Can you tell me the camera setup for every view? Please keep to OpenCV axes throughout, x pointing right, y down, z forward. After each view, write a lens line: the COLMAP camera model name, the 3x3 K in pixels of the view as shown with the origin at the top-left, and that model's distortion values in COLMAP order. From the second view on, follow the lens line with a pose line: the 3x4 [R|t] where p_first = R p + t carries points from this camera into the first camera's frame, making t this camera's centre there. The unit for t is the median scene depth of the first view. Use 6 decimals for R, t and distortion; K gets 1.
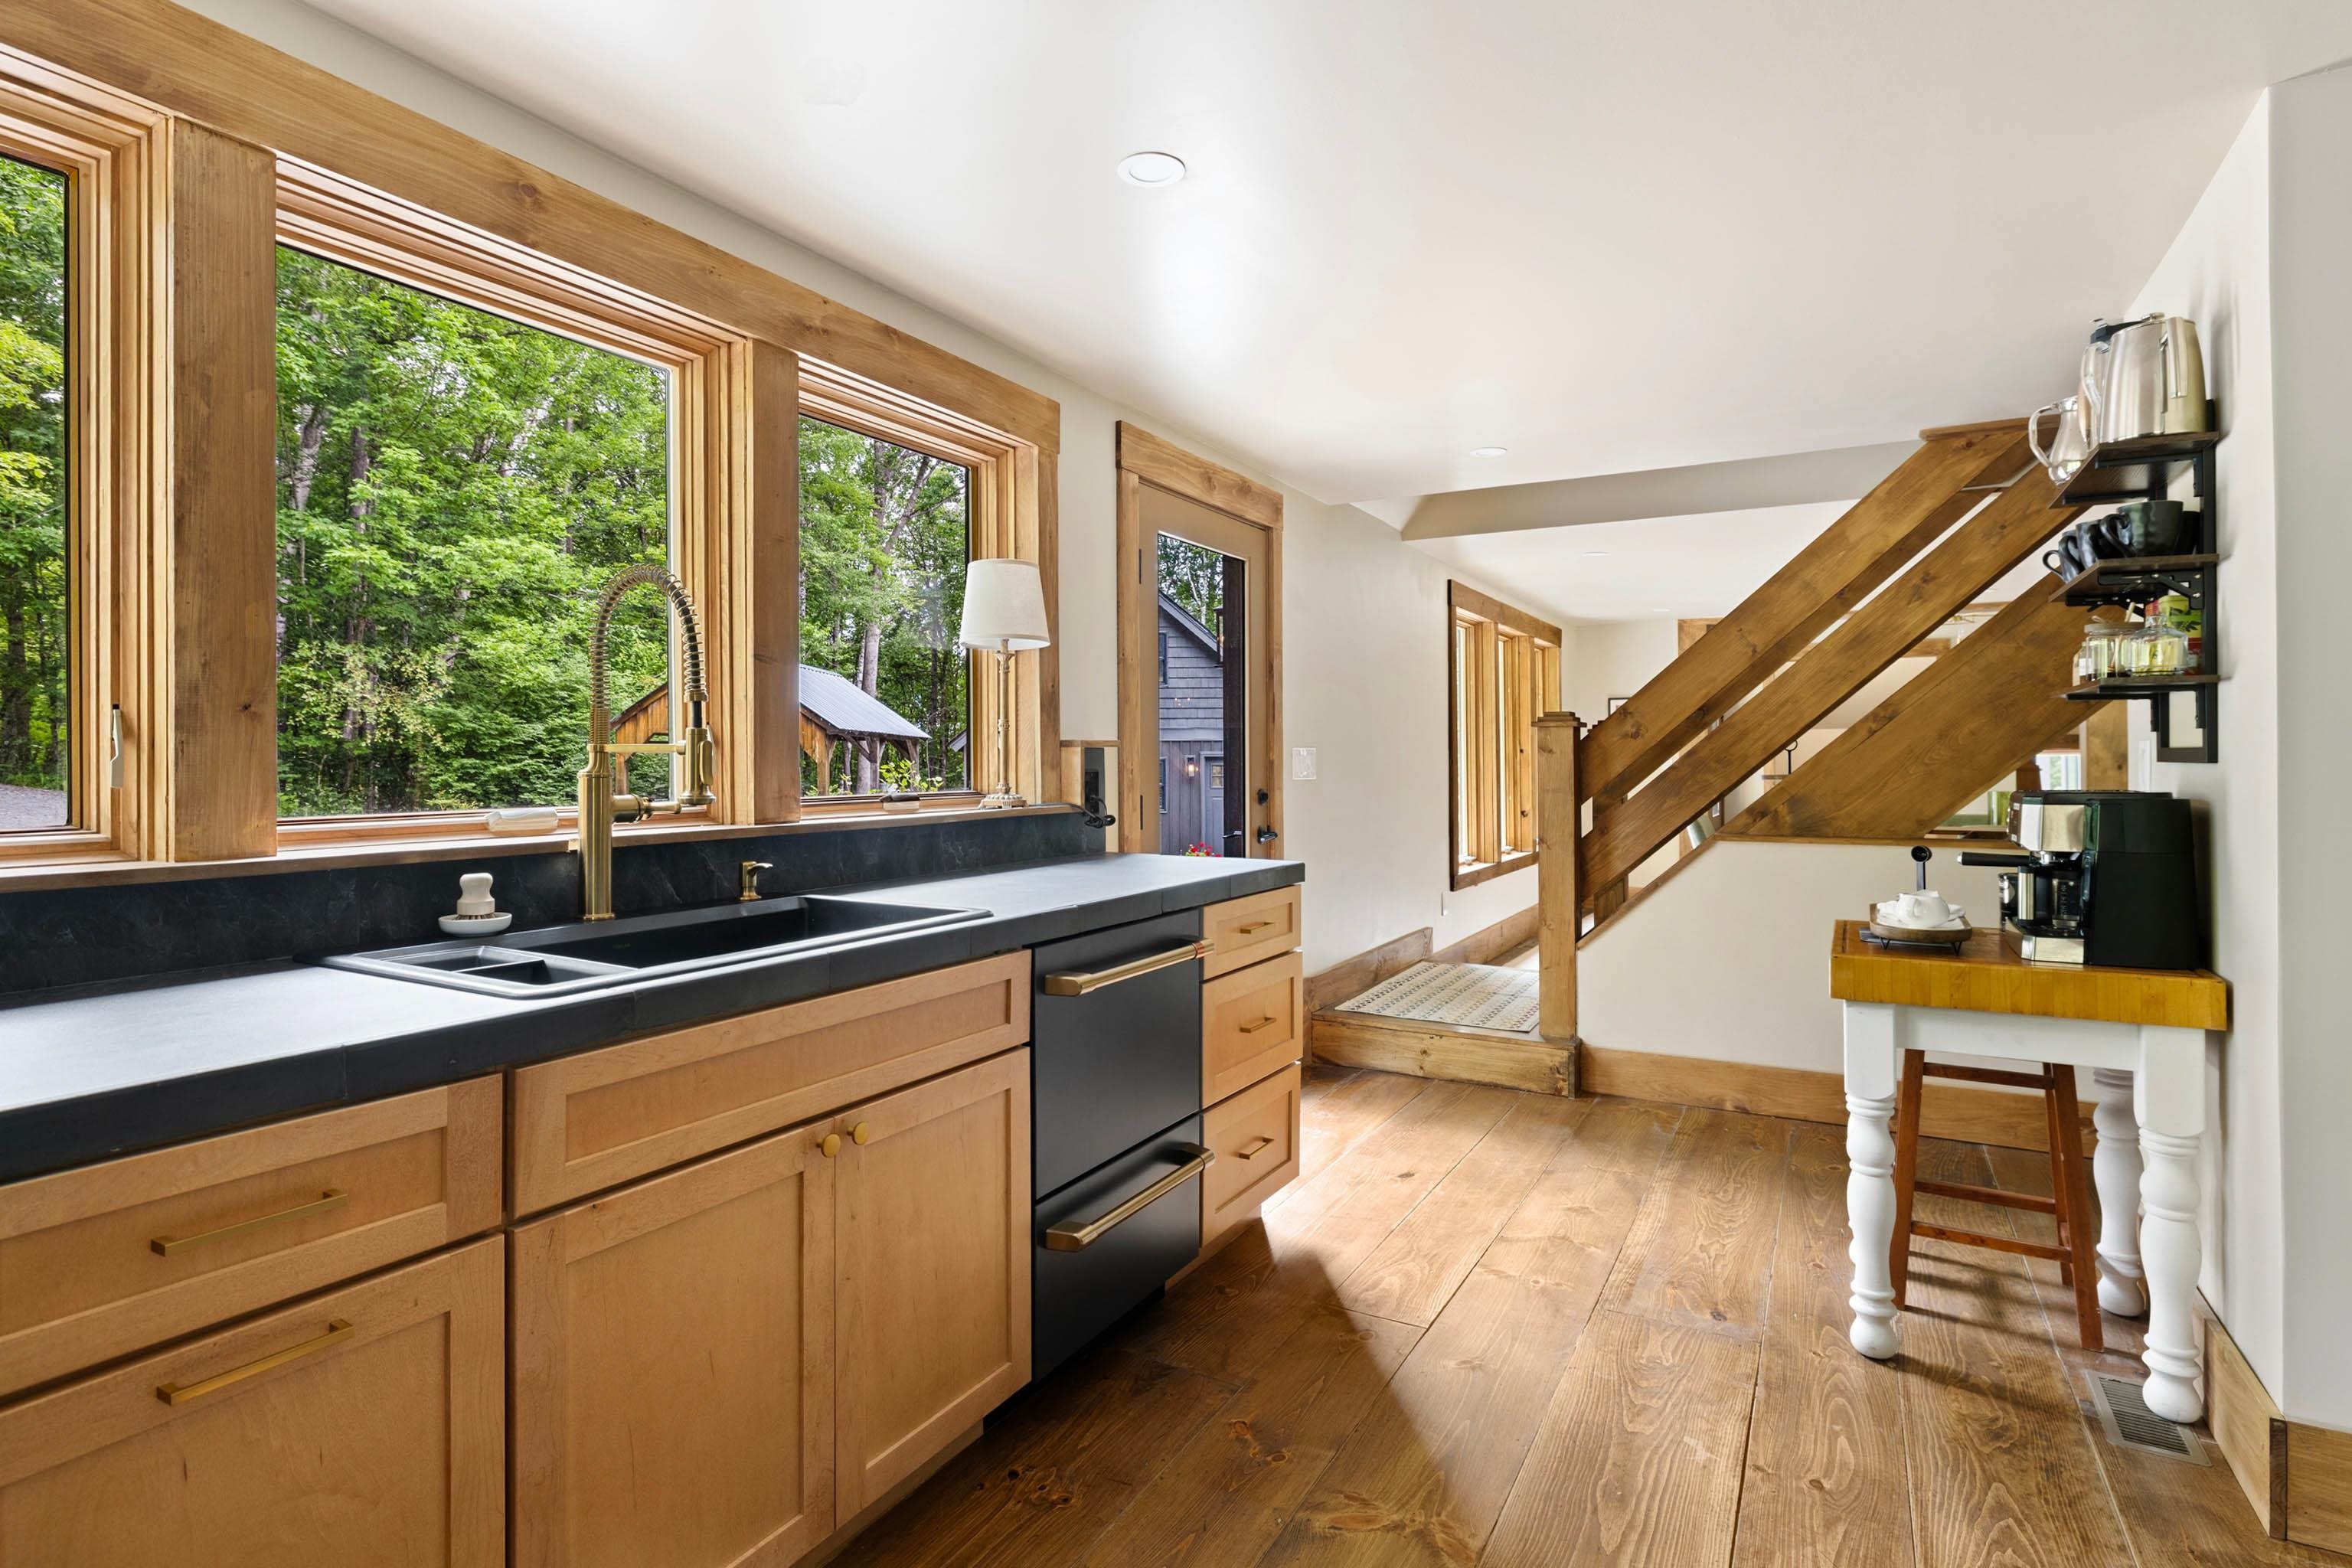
lens RADIAL K [[1160.7, 0, 1175.2], [0, 1160.7, 772.0], [0, 0, 1]] dist [-0.007822, 0.000415]
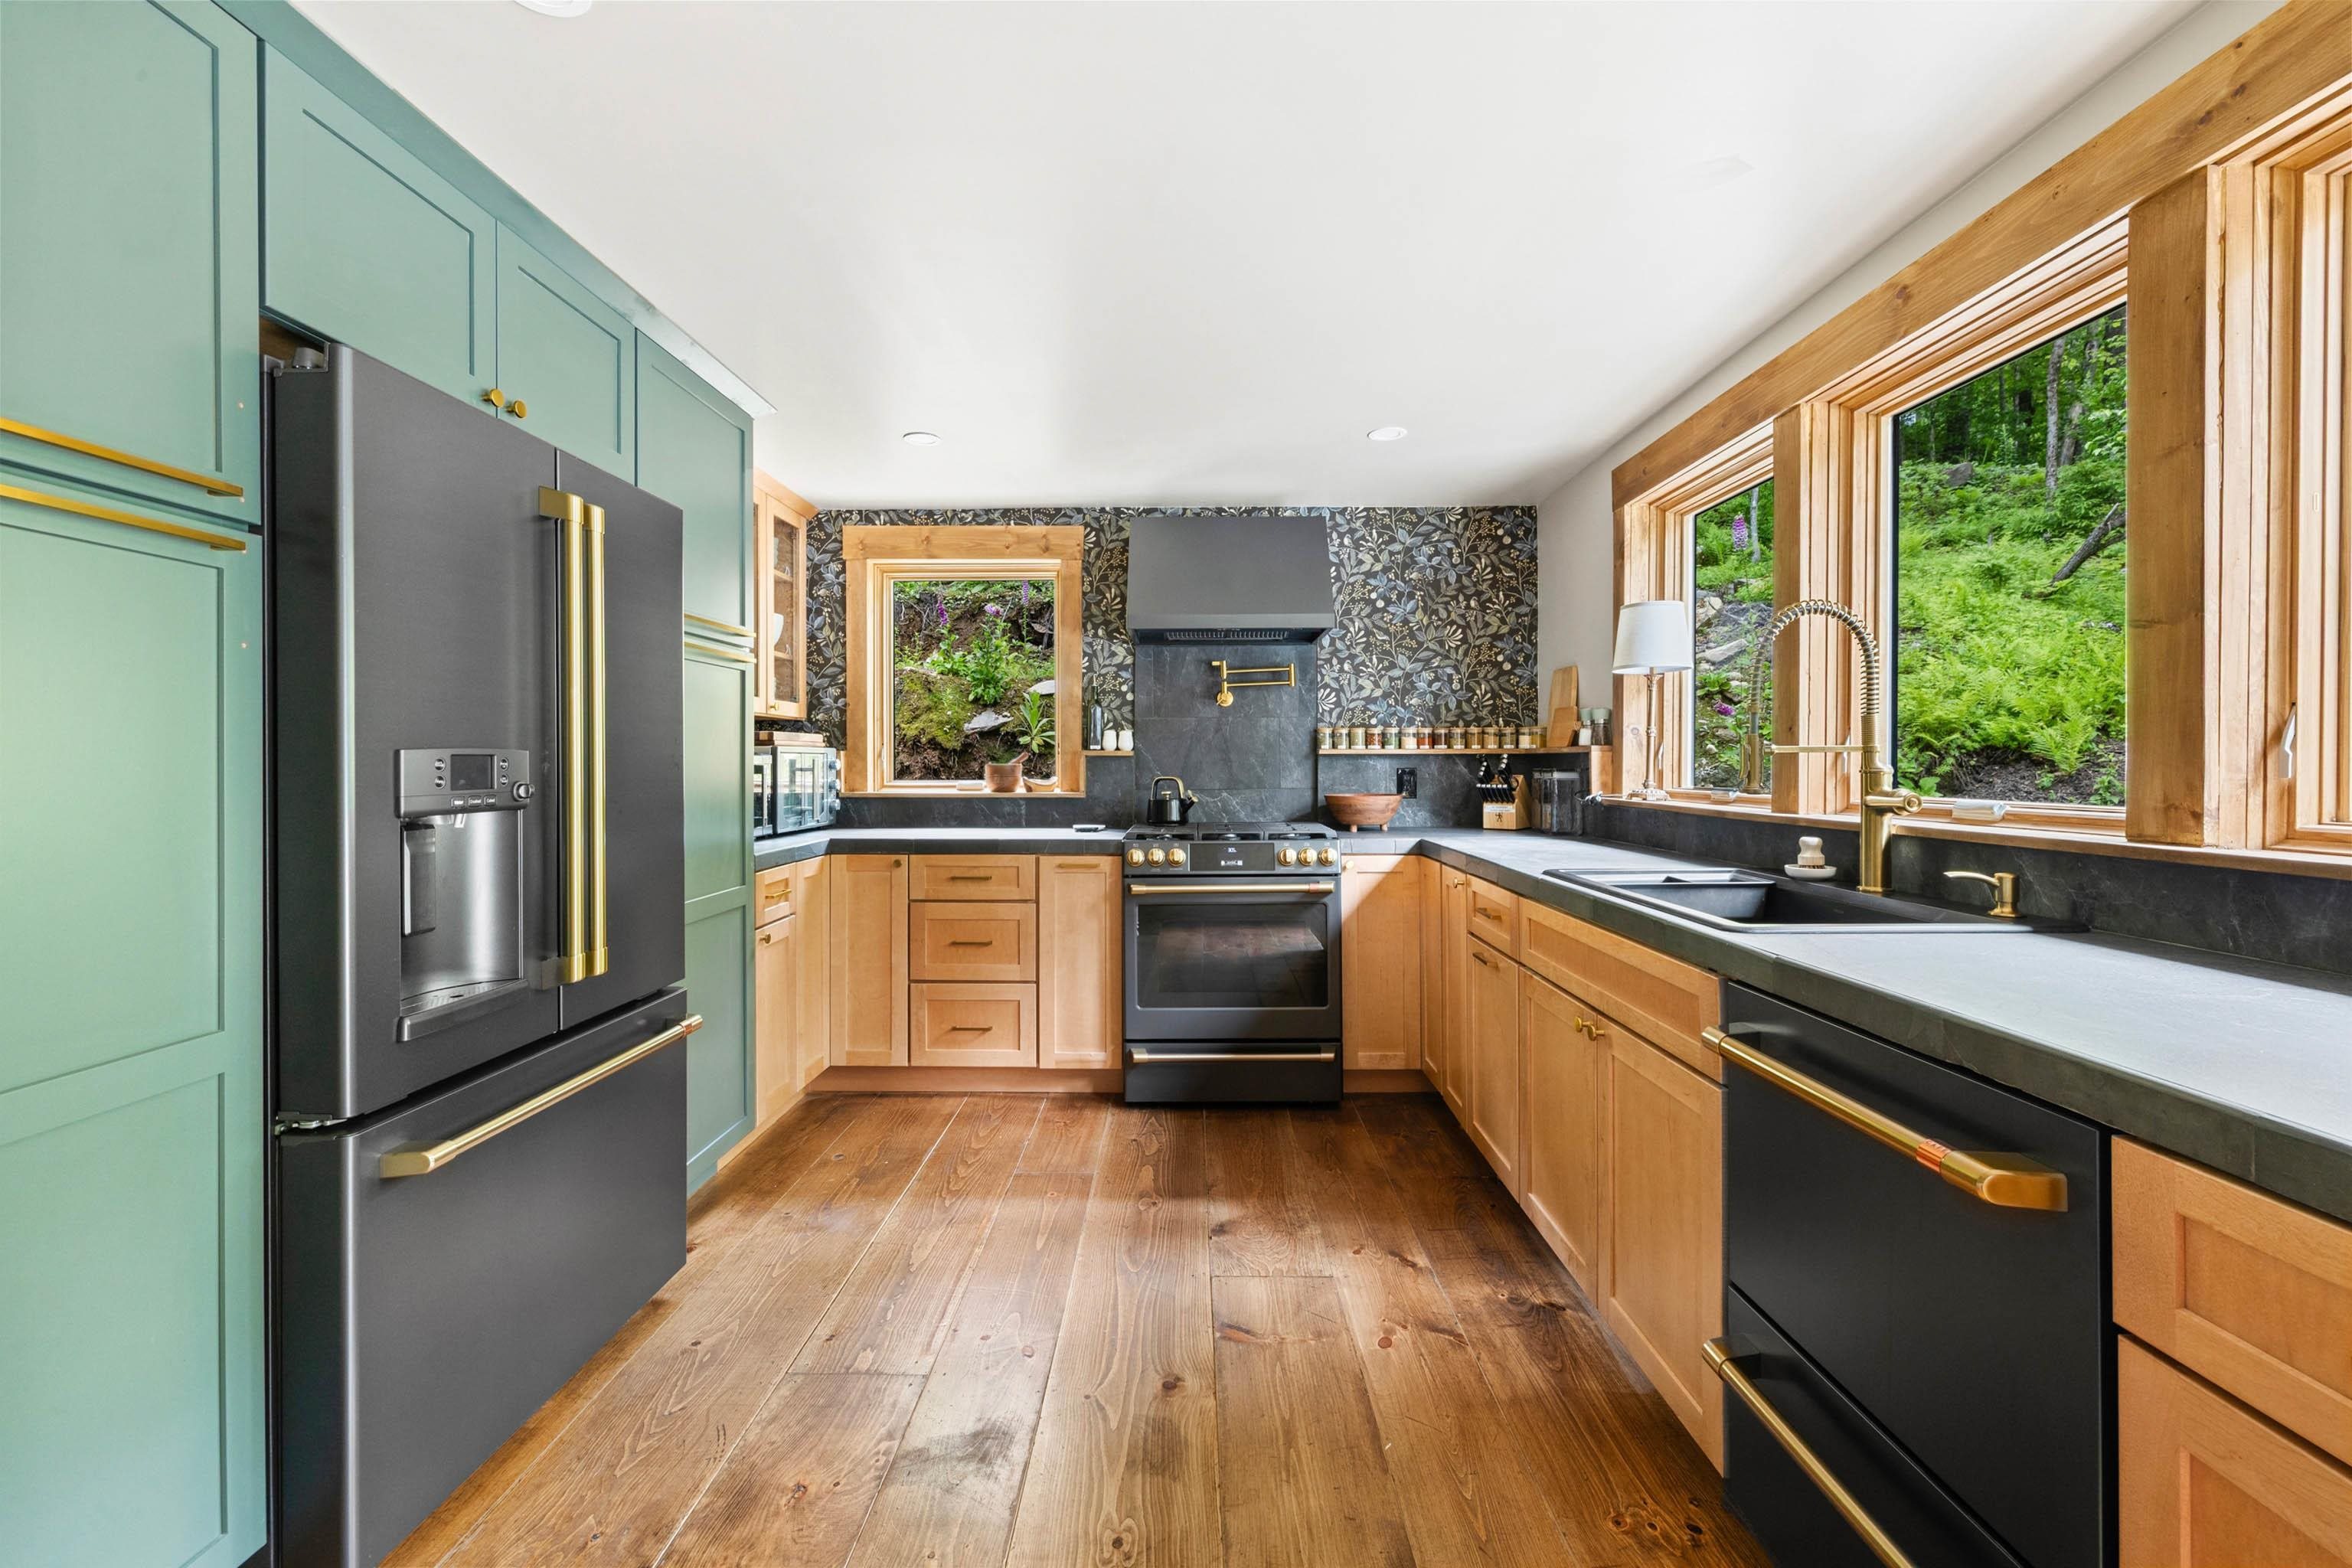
lens RADIAL K [[998.1, 0, 1180.4], [0, 998.1, 754.2], [0, 0, 1]] dist [0.000395, -0.000036]
pose [[-0.873944, 0.003502, -0.486013, 0.694274], [0.003694, 0.999993, 0.000563, -0.020814], [0.486012, -0.001303, -0.873951, 1.731127]]
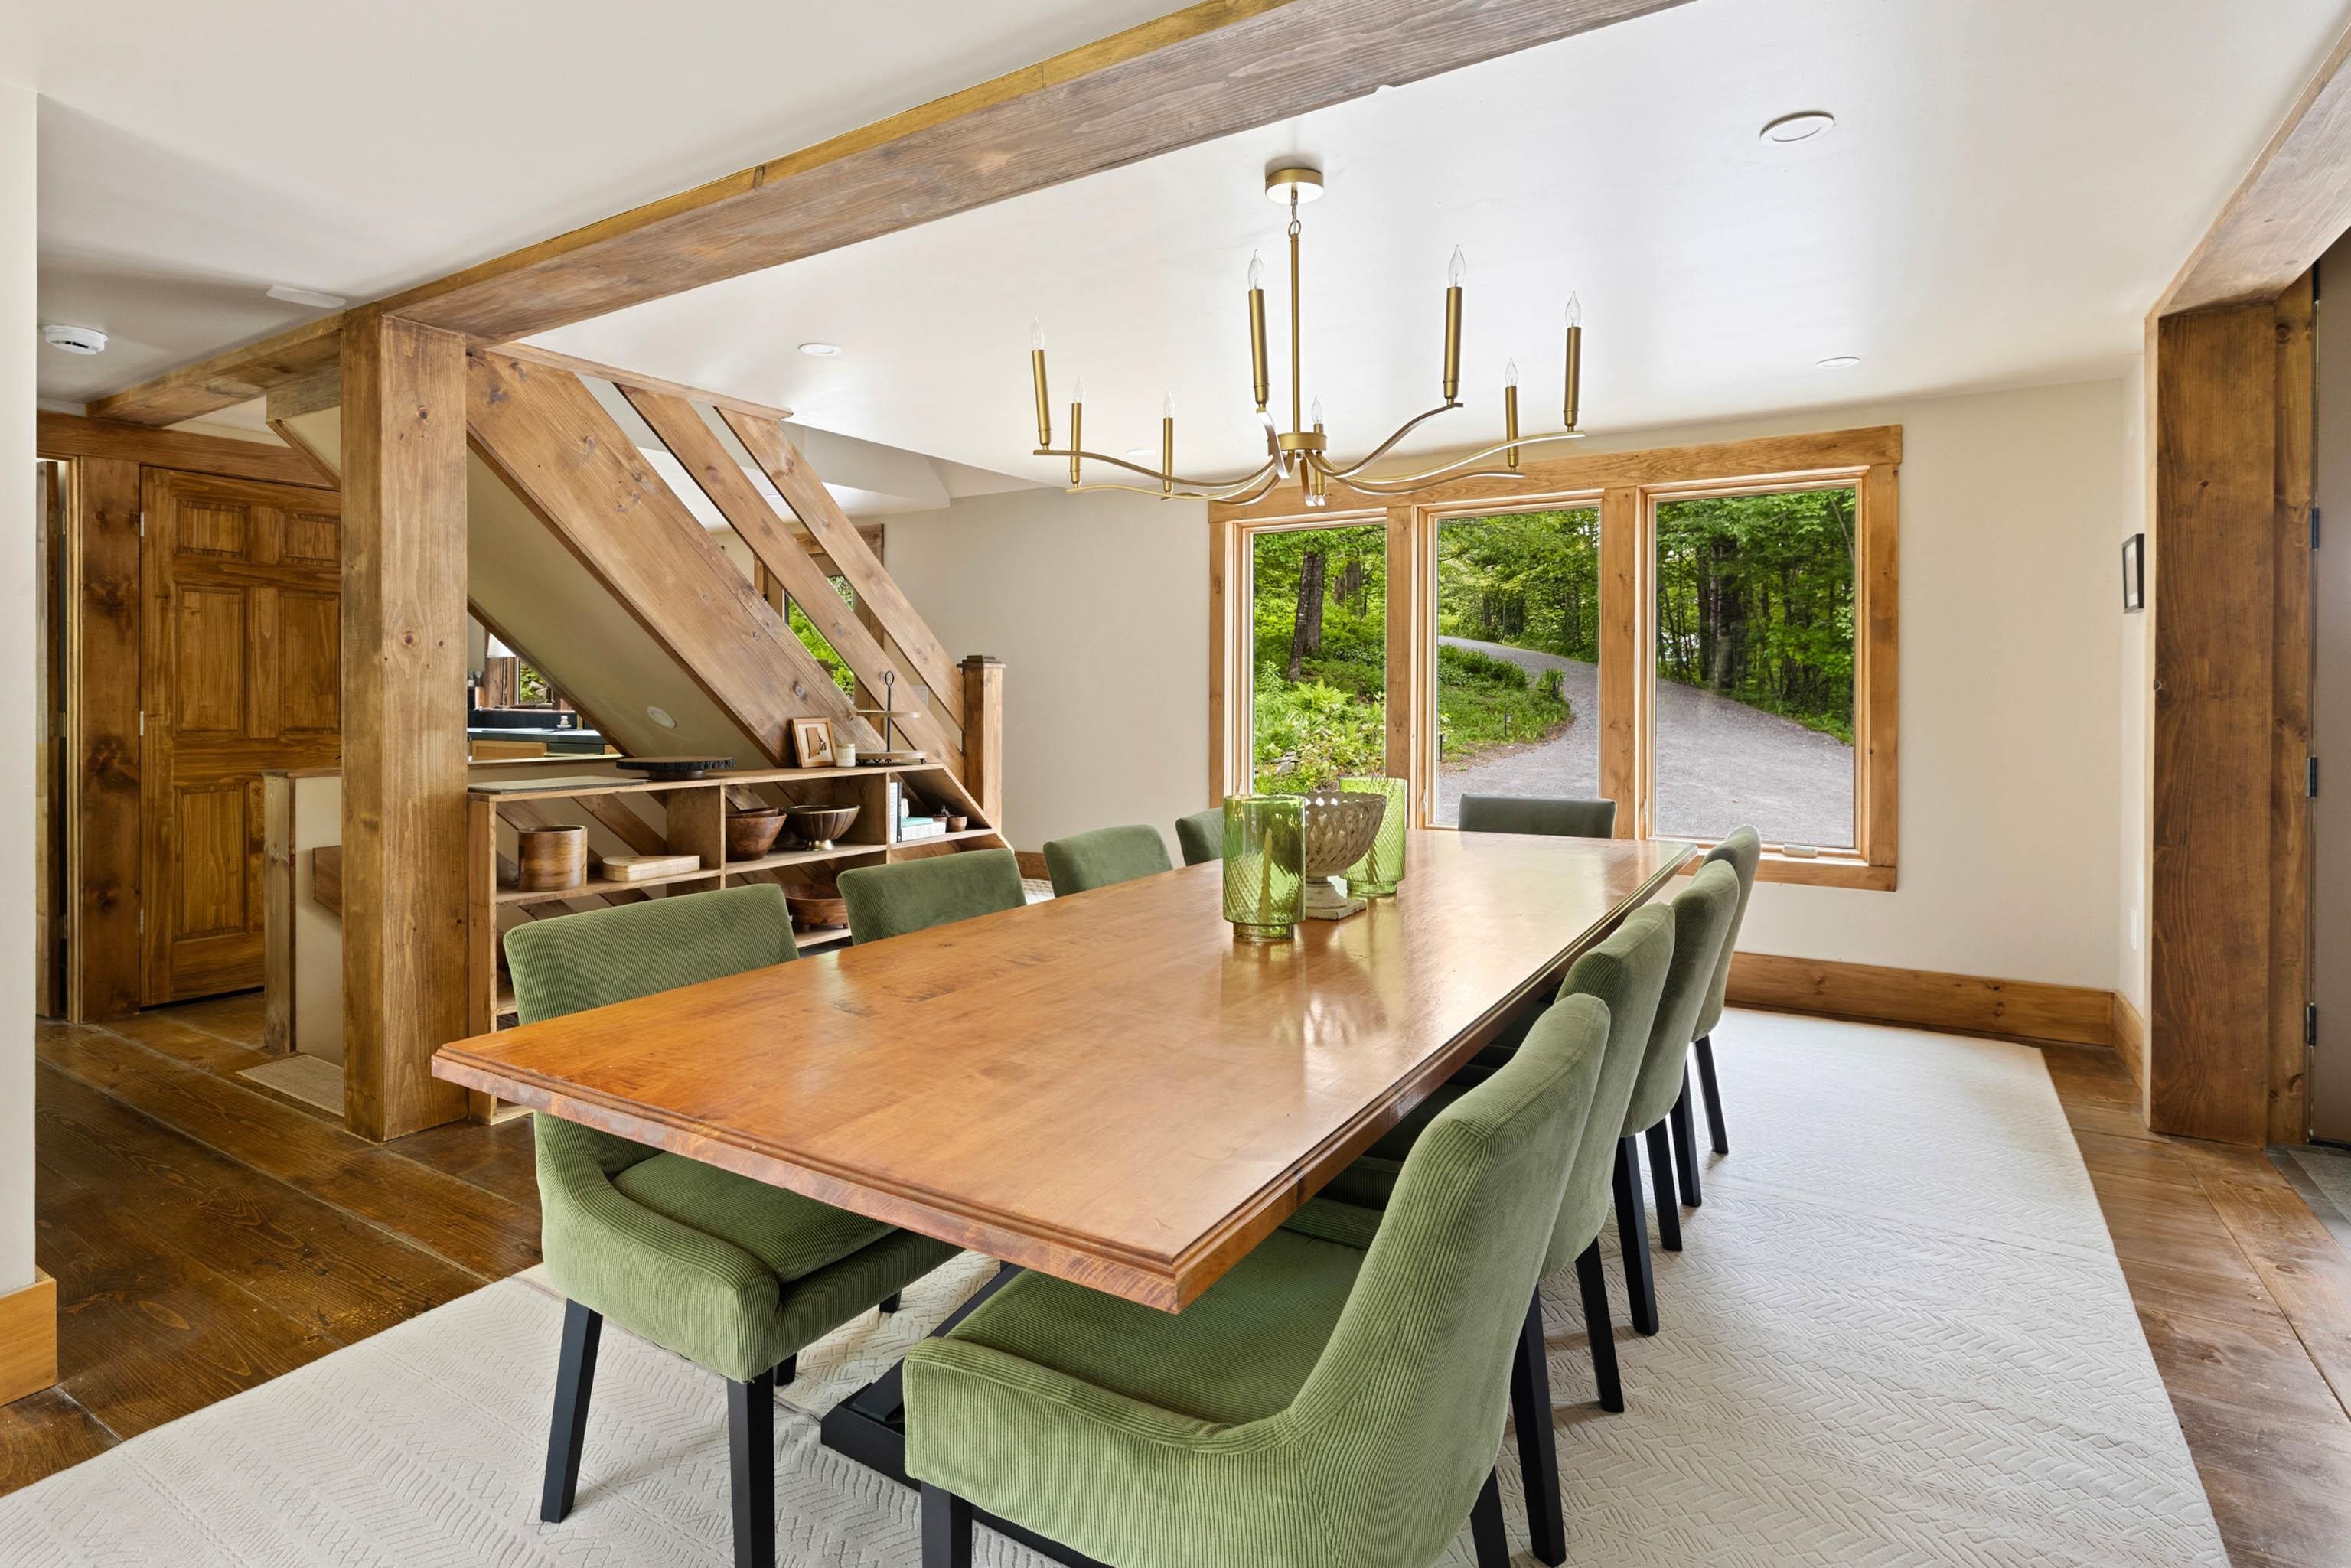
lens RADIAL K [[1195.2, 0, 1130.2], [0, 1195.2, 702.4], [0, 0, 1]] dist [-0.004910, 0.001722]
pose [[-0.035965, 0.012894, -0.999270, 4.280468], [-0.007569, 0.999885, 0.013175, -0.055470], [0.999324, 0.008038, -0.035863, 3.545951]]
